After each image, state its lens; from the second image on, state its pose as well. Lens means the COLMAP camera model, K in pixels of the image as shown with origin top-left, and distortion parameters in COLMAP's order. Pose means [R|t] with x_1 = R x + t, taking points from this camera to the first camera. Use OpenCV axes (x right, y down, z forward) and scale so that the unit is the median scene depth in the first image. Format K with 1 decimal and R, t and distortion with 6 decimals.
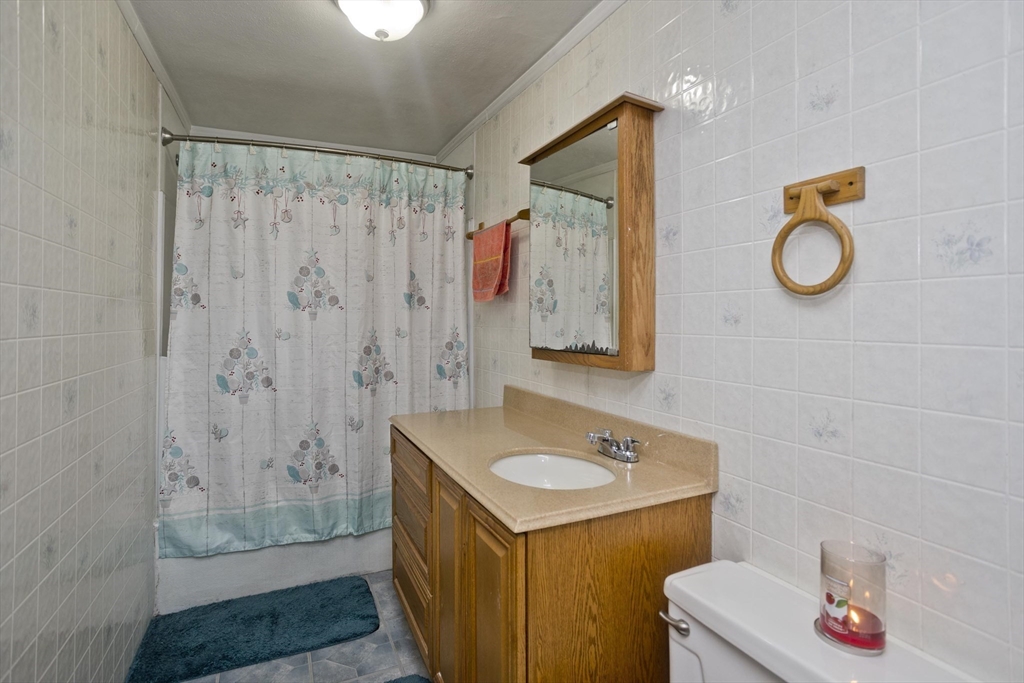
lens RADIAL K [[494.5, 0, 515.4], [0, 494.5, 335.9], [0, 0, 1]] dist [-0.056254, 0.030359]
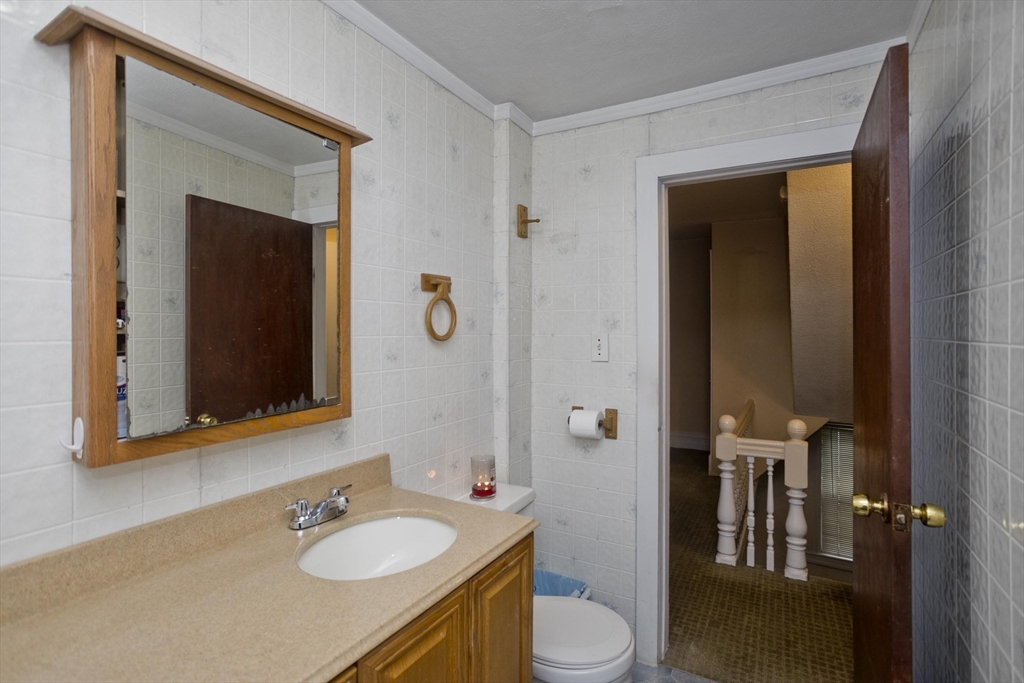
lens RADIAL K [[494.5, 0, 515.4], [0, 494.5, 335.9], [0, 0, 1]] dist [-0.056254, 0.030359]
pose [[-0.564004, -0.014850, 0.825639, -0.914846], [0.019821, 0.999307, 0.031513, -0.134273], [-0.825534, 0.034138, -0.563318, 1.564107]]
